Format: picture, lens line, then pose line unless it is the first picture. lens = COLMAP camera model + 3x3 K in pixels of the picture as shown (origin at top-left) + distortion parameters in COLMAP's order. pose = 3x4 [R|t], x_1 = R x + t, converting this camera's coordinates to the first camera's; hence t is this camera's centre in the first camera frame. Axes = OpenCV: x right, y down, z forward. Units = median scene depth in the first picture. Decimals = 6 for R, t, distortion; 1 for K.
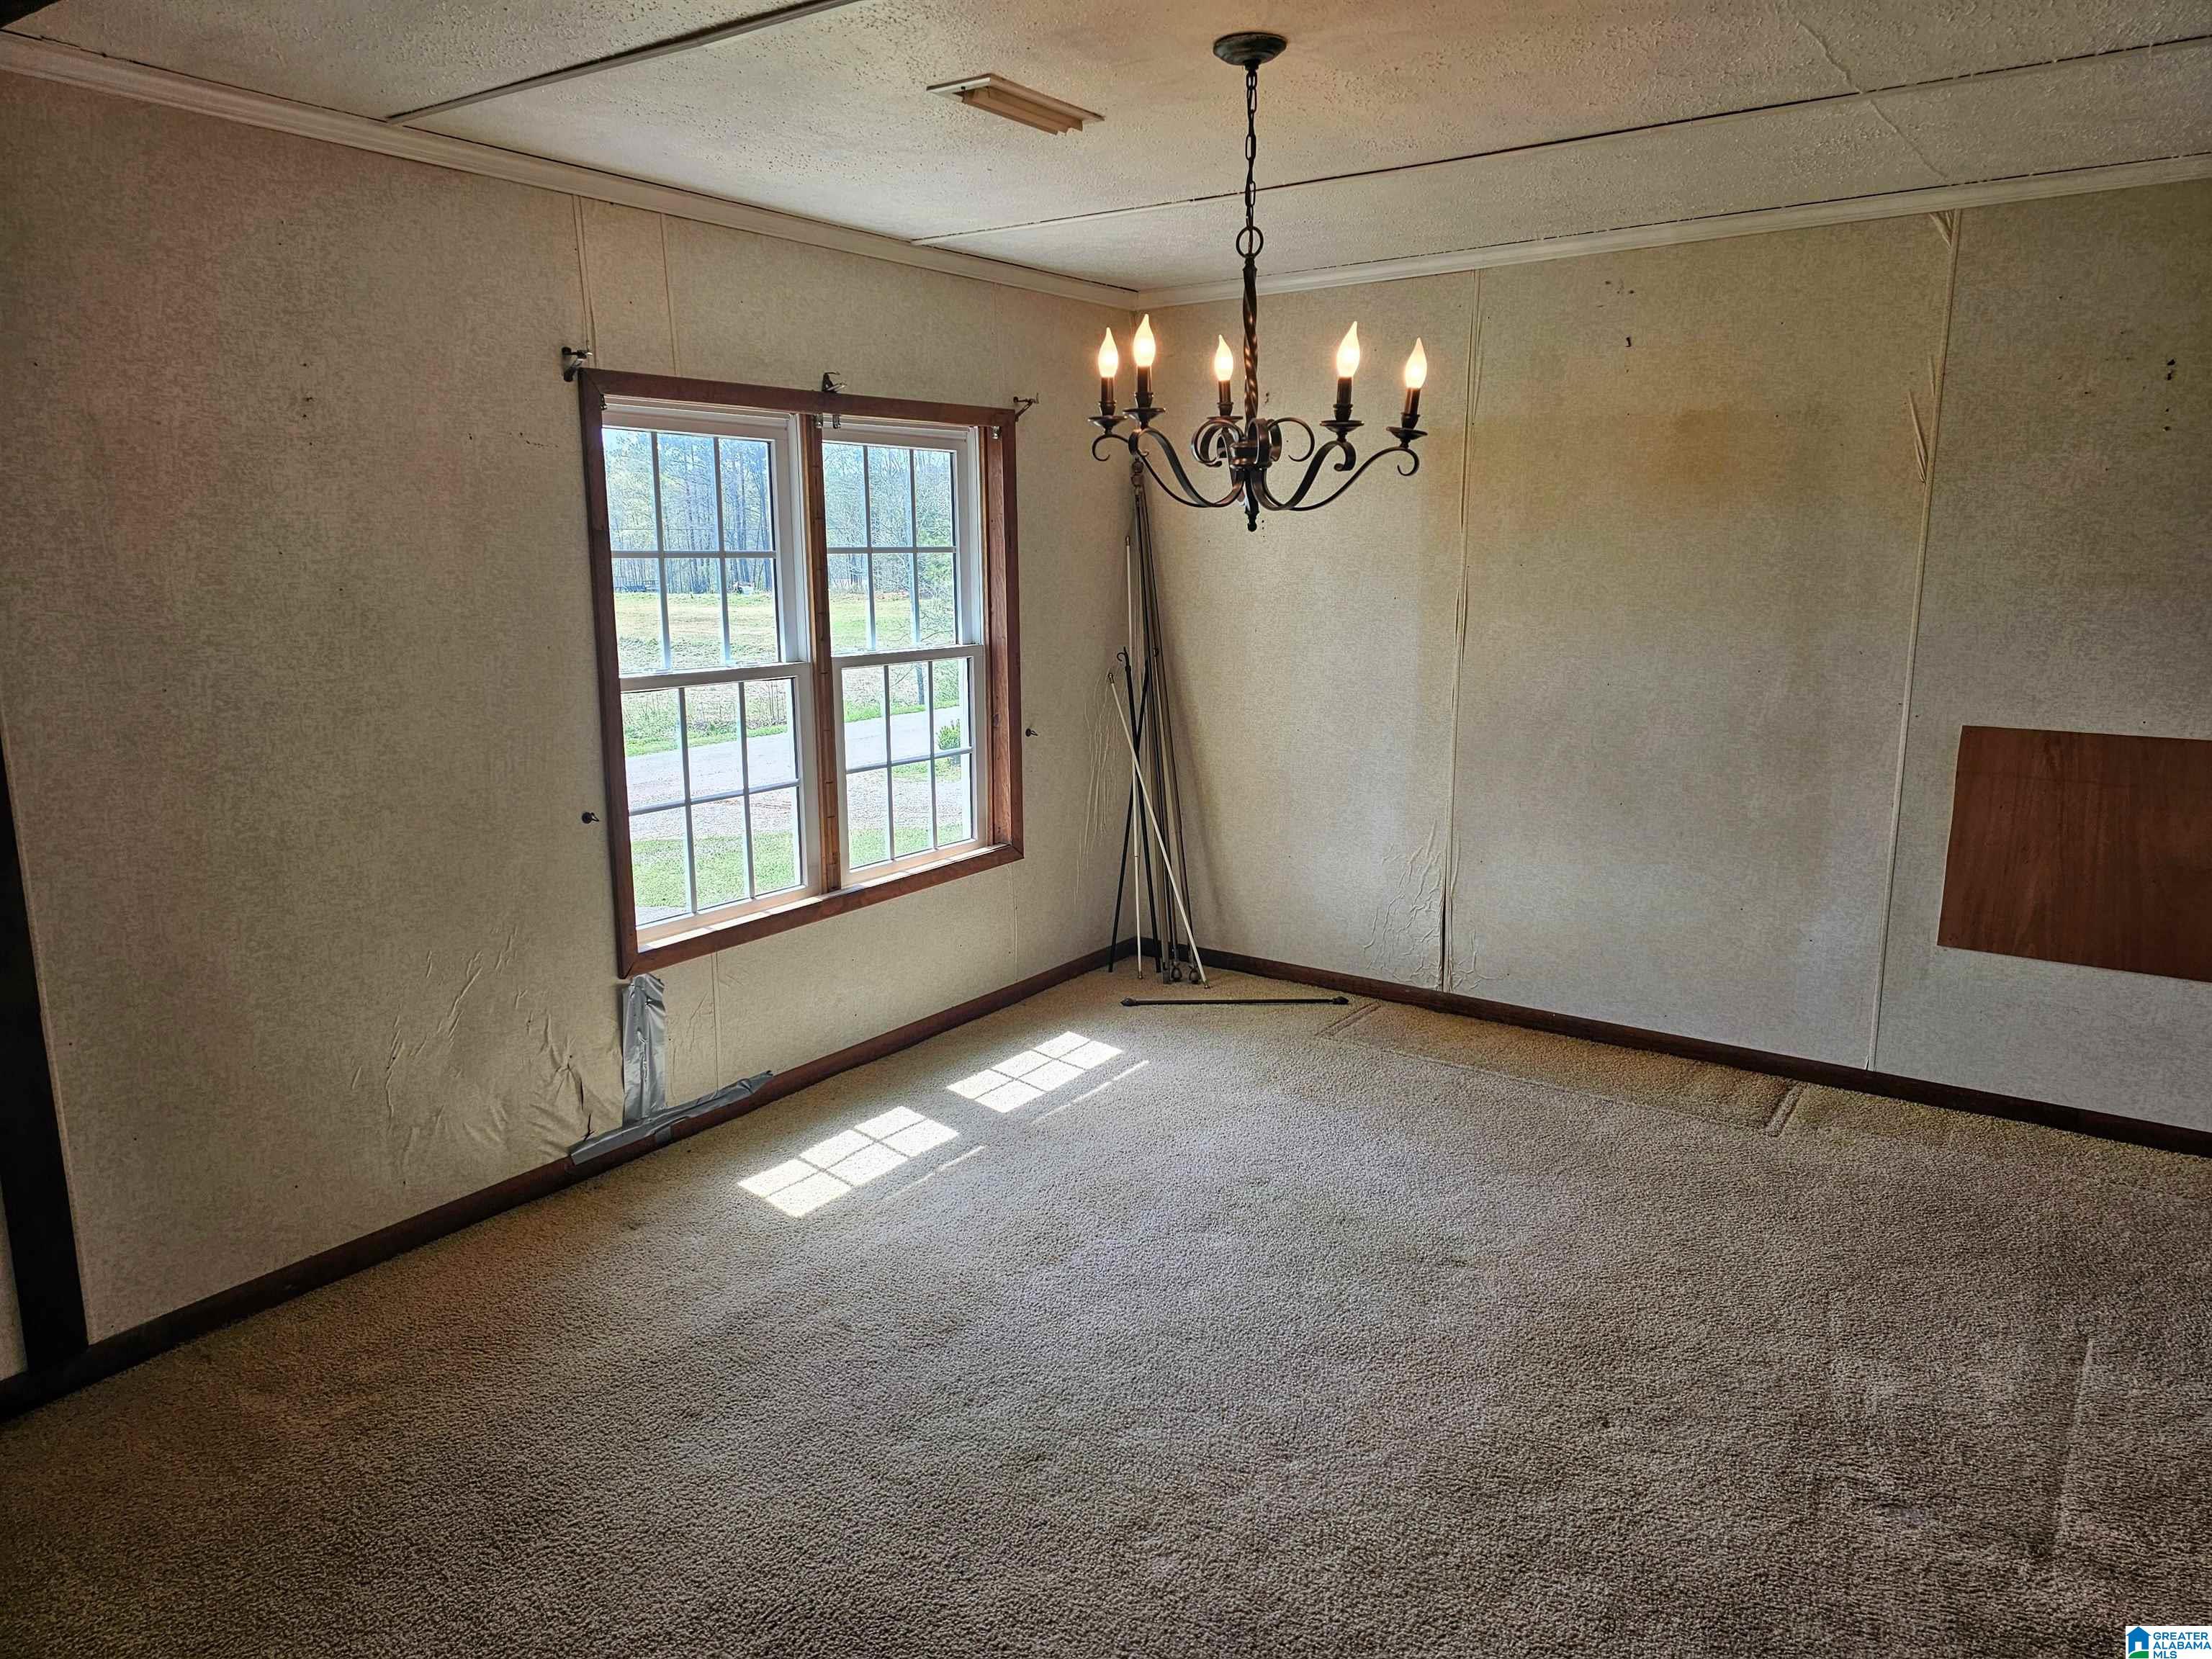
lens RADIAL K [[1483.1, 0, 1100.4], [0, 1483.1, 833.1], [0, 0, 1]] dist [0.057864, -0.031920]
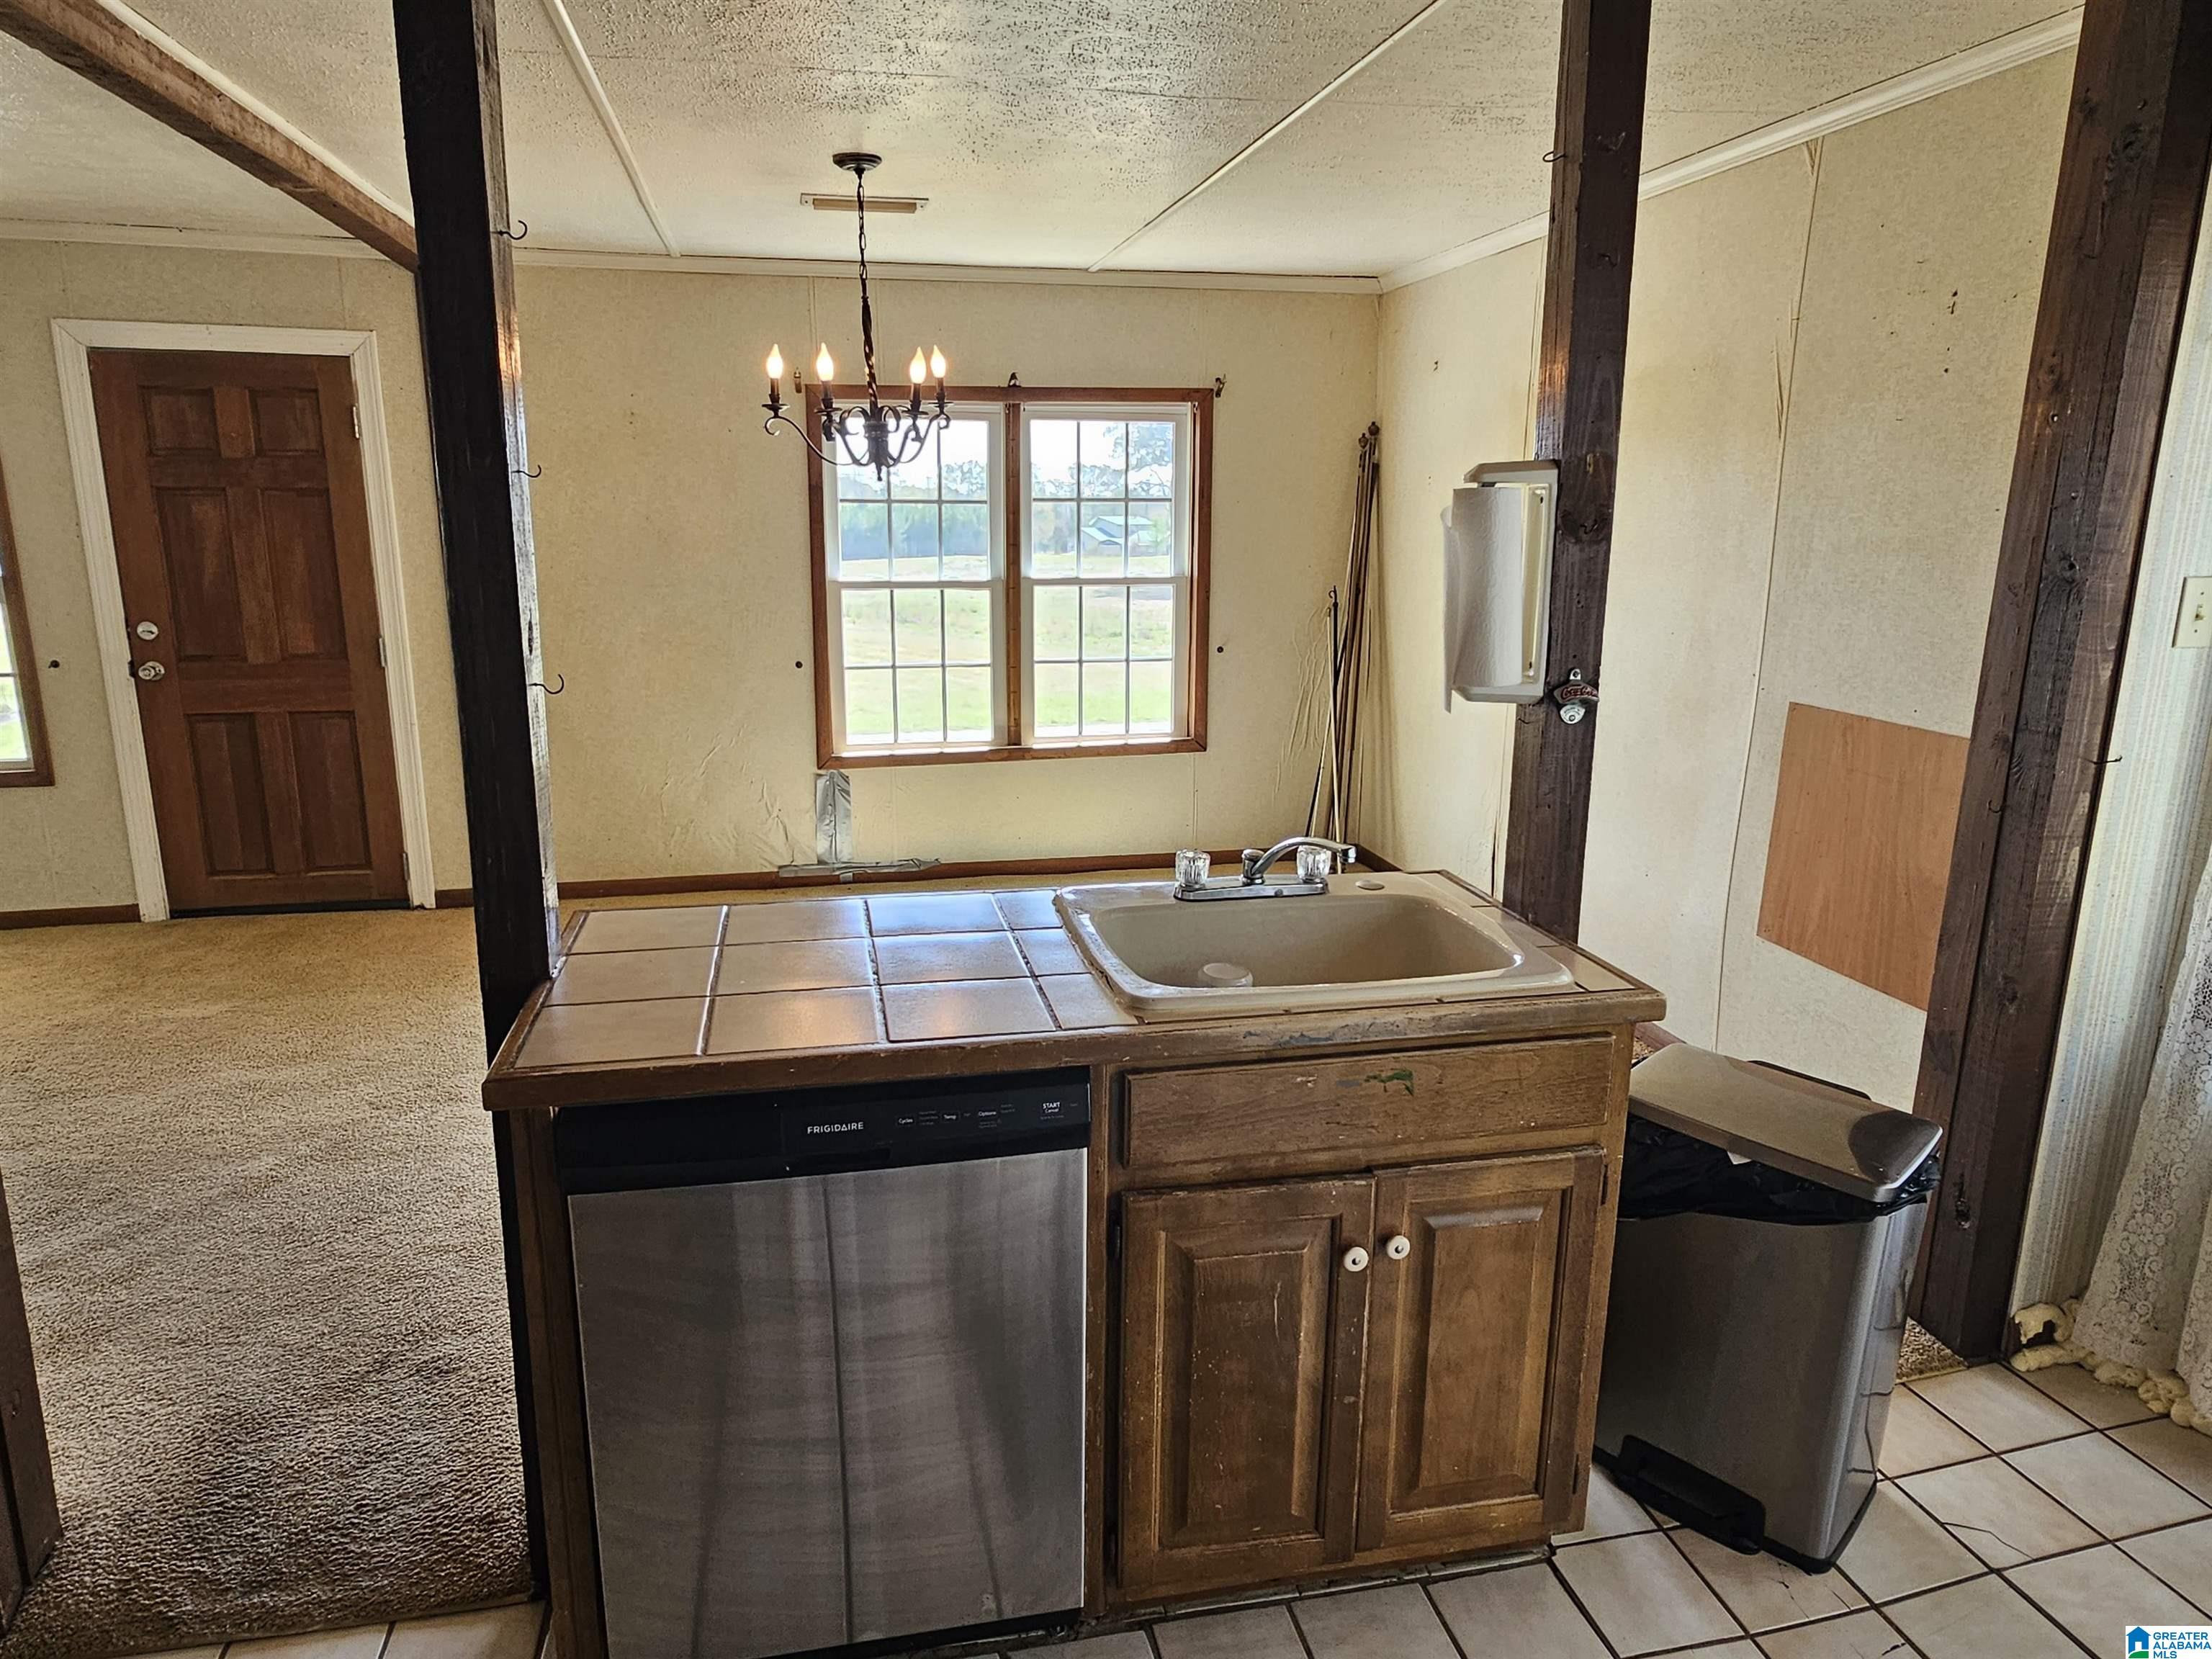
lens RADIAL K [[1386.4, 0, 1111.9], [0, 1386.4, 831.5], [0, 0, 1]] dist [0.005592, 0.003274]
pose [[0.742107, 0.162604, -0.650260, 0.819362], [-0.136082, 0.986475, 0.091375, -0.013908], [0.656323, 0.020679, 0.754197, 0.085720]]
